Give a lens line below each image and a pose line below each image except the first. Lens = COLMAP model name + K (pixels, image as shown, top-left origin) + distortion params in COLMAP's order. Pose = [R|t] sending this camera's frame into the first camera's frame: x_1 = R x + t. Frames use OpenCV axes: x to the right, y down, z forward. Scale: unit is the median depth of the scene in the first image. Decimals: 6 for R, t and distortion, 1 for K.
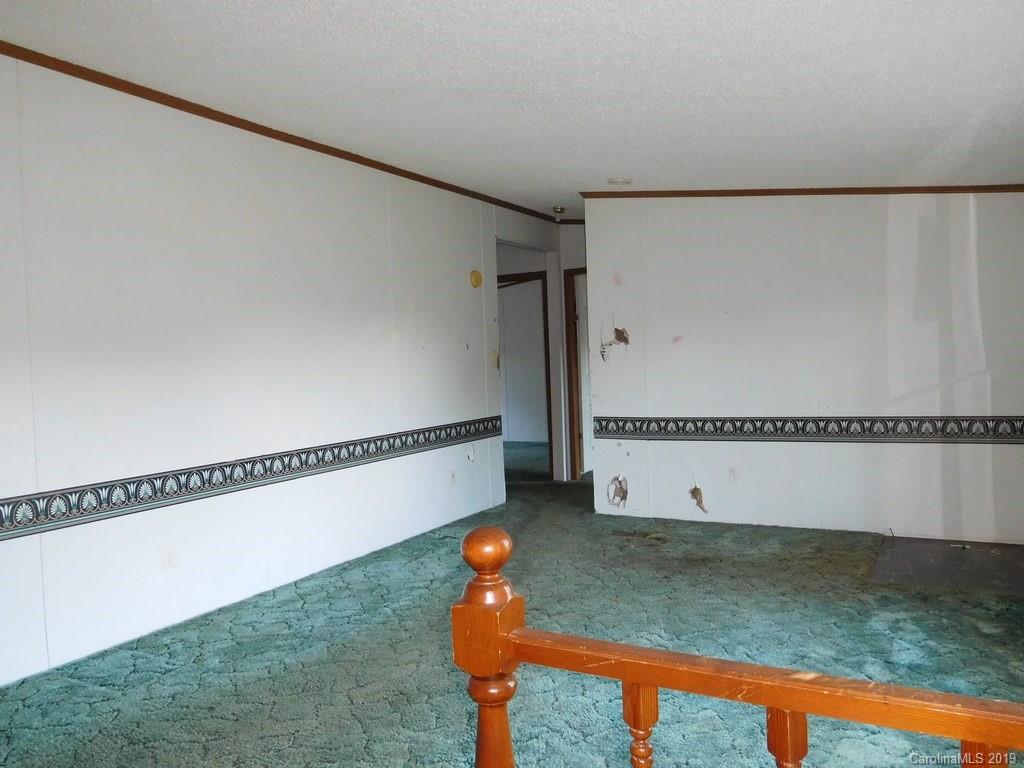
lens RADIAL K [[753.6, 0, 512.0], [0, 753.6, 384.0], [0, 0, 1]] dist [-0.028923, 0.002434]
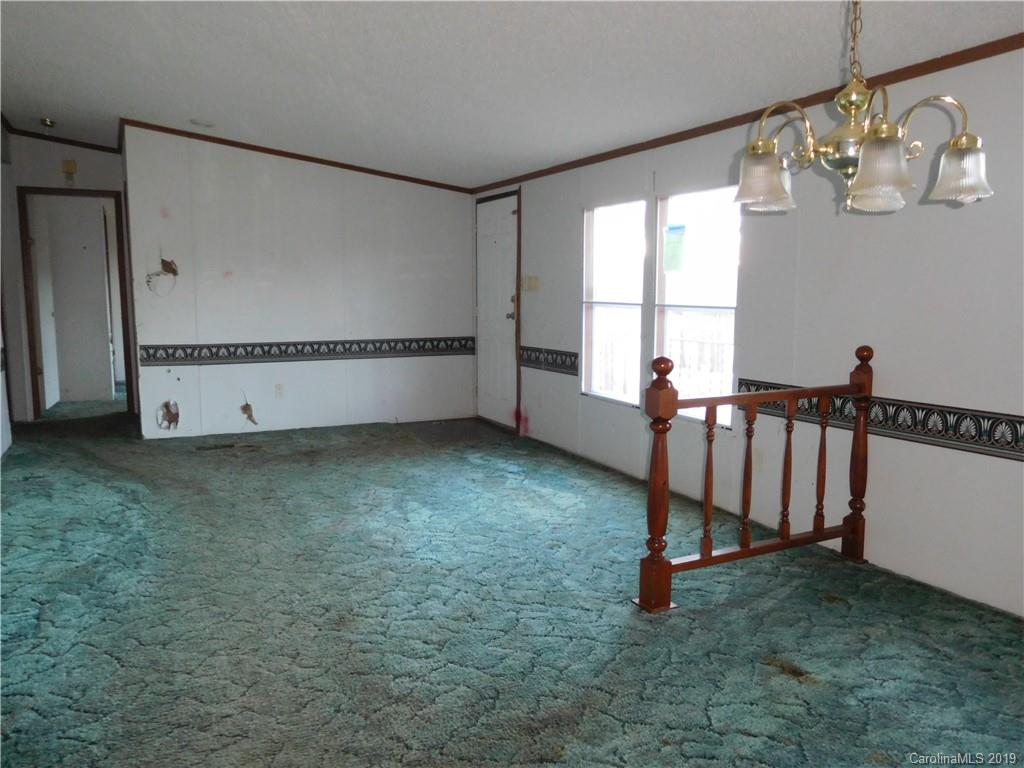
lens RADIAL K [[753.6, 0, 512.0], [0, 753.6, 384.0], [0, 0, 1]] dist [-0.028923, 0.002434]
pose [[0.551956, -0.057918, 0.831860, -0.492227], [-0.004423, 0.997368, 0.072376, 0.021709], [-0.833862, -0.043628, 0.550246, 0.022689]]
